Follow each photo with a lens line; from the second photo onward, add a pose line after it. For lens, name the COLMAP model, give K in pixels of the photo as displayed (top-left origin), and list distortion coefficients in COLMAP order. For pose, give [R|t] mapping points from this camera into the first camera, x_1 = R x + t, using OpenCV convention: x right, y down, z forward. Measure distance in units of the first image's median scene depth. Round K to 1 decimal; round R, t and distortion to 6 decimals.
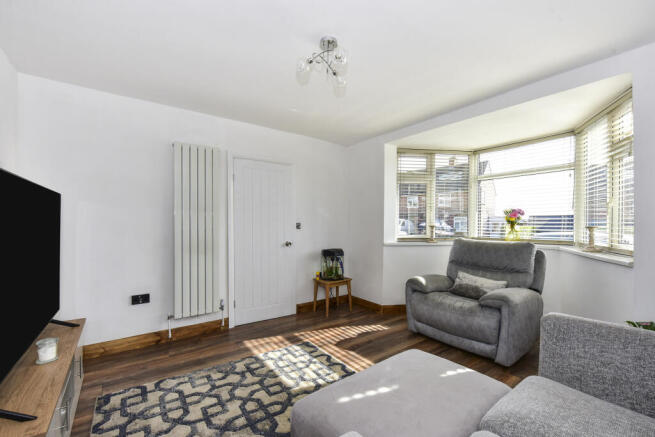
lens RADIAL K [[279.4, 0, 325.8], [0, 279.4, 227.7], [0, 0, 1]] dist [-0.003558, -0.000462]
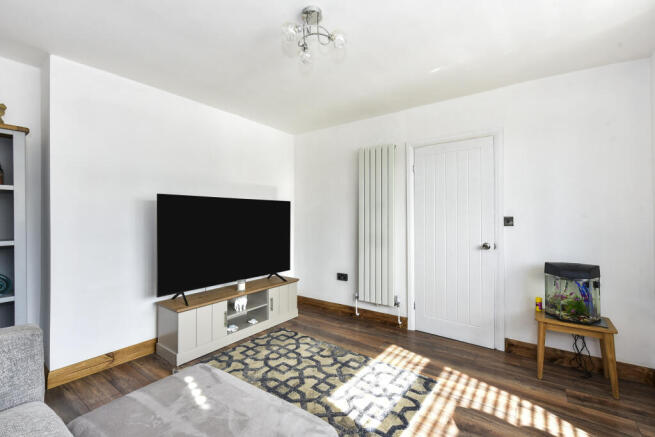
lens RADIAL K [[287.1, 0, 327.5], [0, 287.1, 218.5], [0, 0, 1]] dist [0.003259, 0.000046]
pose [[0.302738, -0.003068, -0.953069, 0.636772], [-0.007470, 0.999956, -0.005592, -0.009644], [0.953045, 0.008813, 0.302702, 0.564047]]
